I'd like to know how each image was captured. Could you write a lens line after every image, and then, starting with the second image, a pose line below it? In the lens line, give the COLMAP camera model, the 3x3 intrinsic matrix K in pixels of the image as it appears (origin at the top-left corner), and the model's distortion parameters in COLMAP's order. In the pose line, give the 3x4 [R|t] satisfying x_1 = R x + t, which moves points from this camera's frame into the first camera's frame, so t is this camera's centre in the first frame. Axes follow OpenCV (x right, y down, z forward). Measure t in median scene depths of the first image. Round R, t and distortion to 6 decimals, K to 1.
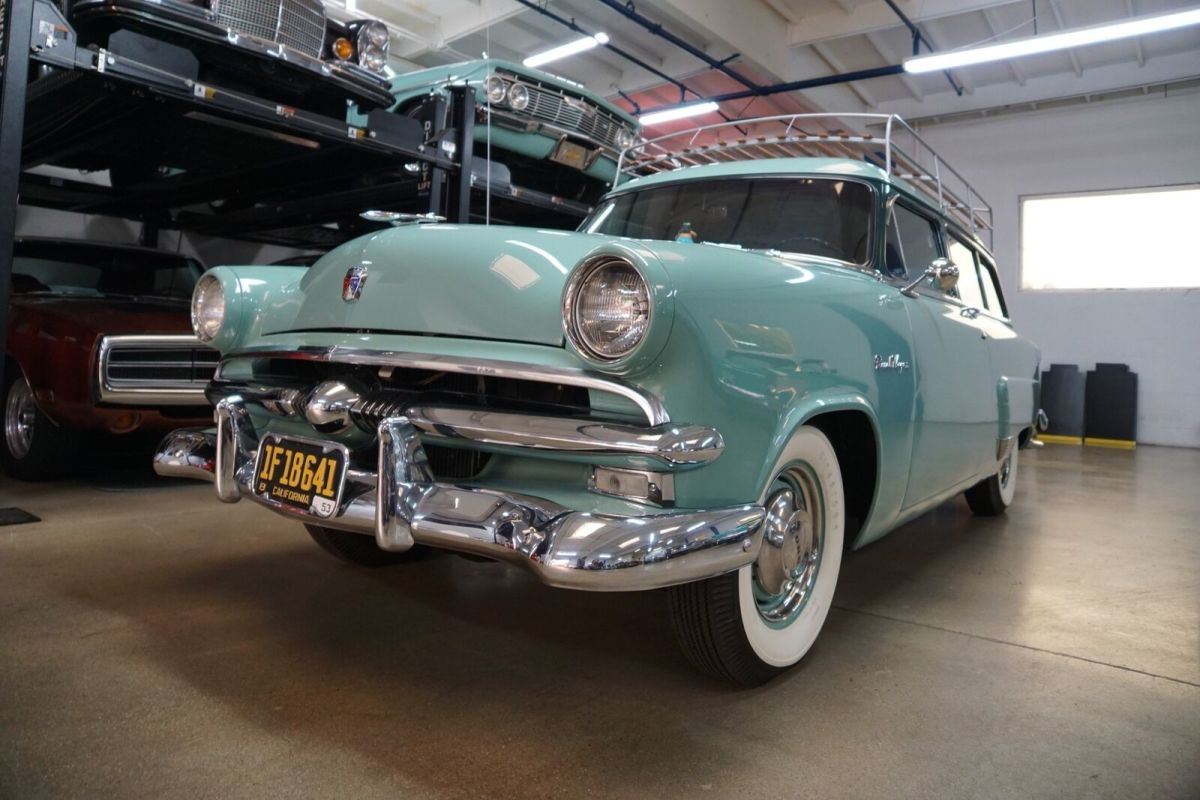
lens RADIAL K [[825.7, 0, 600.2], [0, 825.7, 323.1], [0, 0, 1]] dist [-0.142610, 0.103633]
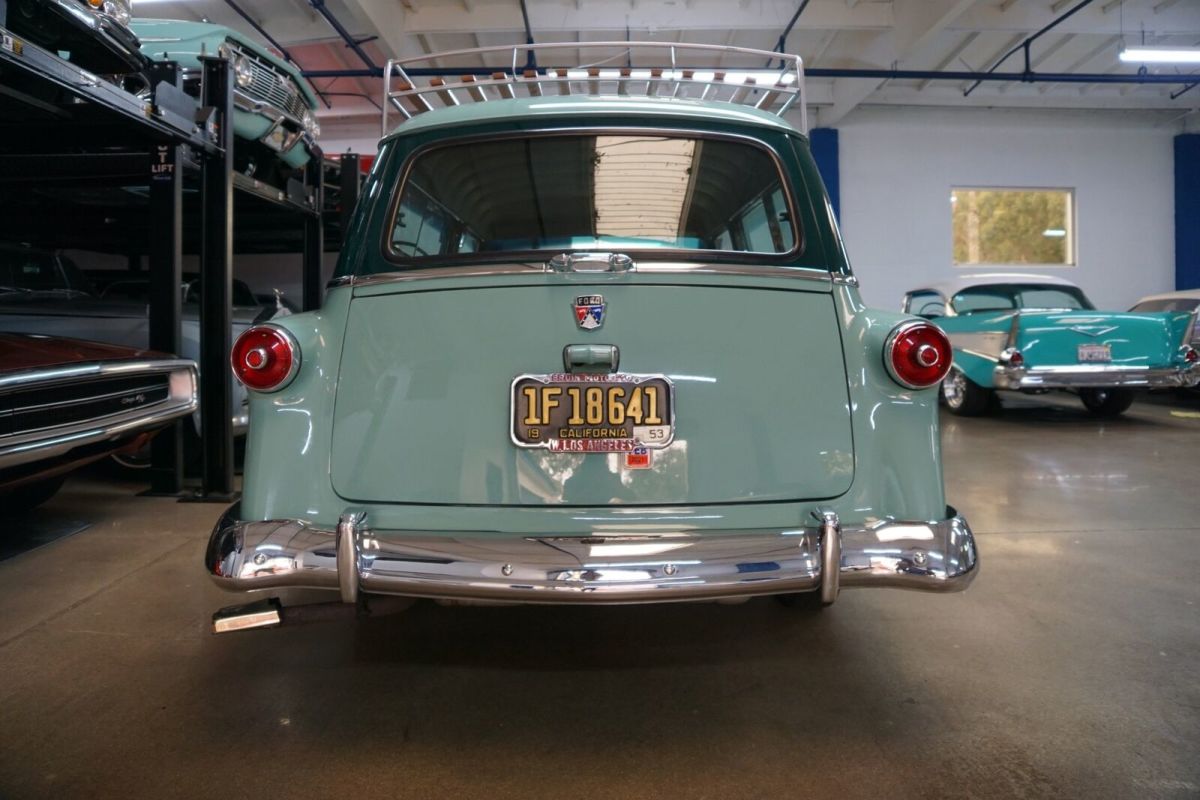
lens RADIAL K [[825.7, 0, 600.2], [0, 825.7, 323.1], [0, 0, 1]] dist [-0.142610, 0.103633]
pose [[0.776016, -0.045399, 0.629077, -1.105371], [0.011592, 0.998264, 0.057743, -0.139797], [-0.630606, -0.037517, 0.775196, 0.173037]]
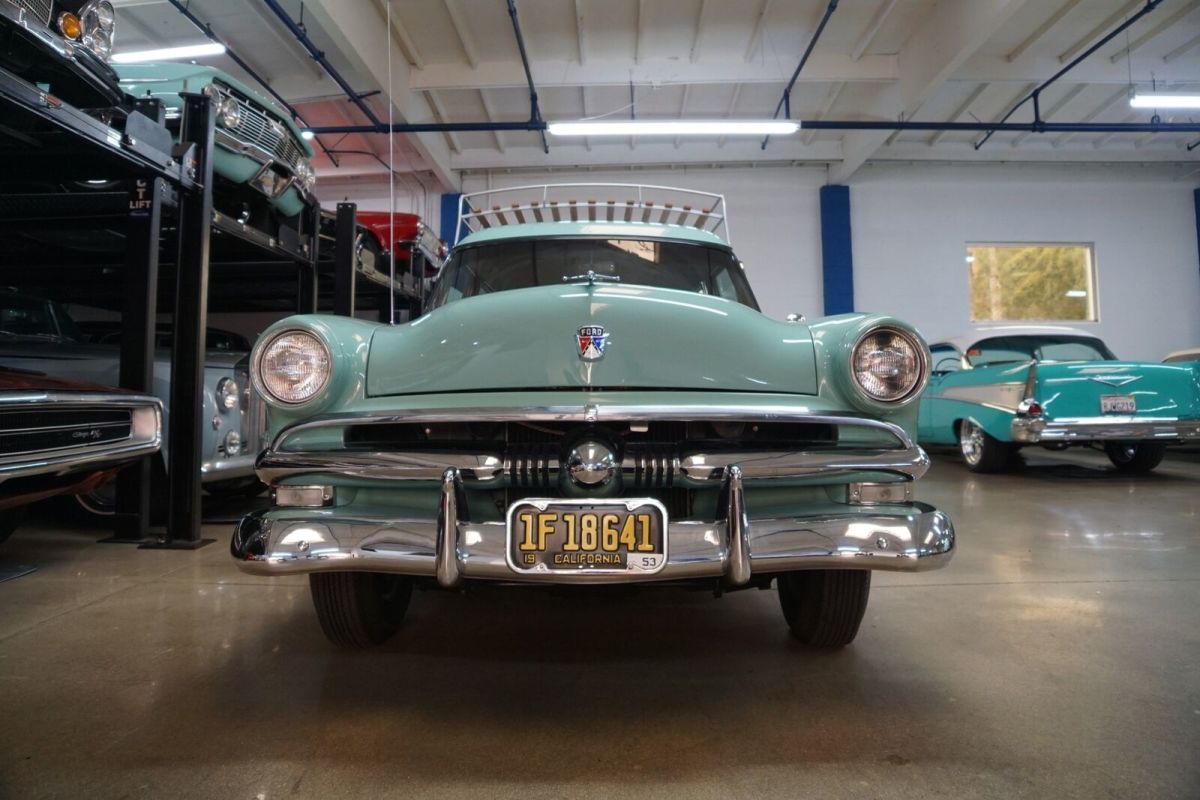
lens RADIAL K [[825.7, 0, 600.2], [0, 825.7, 323.1], [0, 0, 1]] dist [-0.142610, 0.103633]
pose [[0.793626, 0.007181, 0.608364, -0.952546], [0.013699, 0.999466, -0.029668, -0.042963], [-0.608252, 0.031879, 0.793103, 0.186353]]
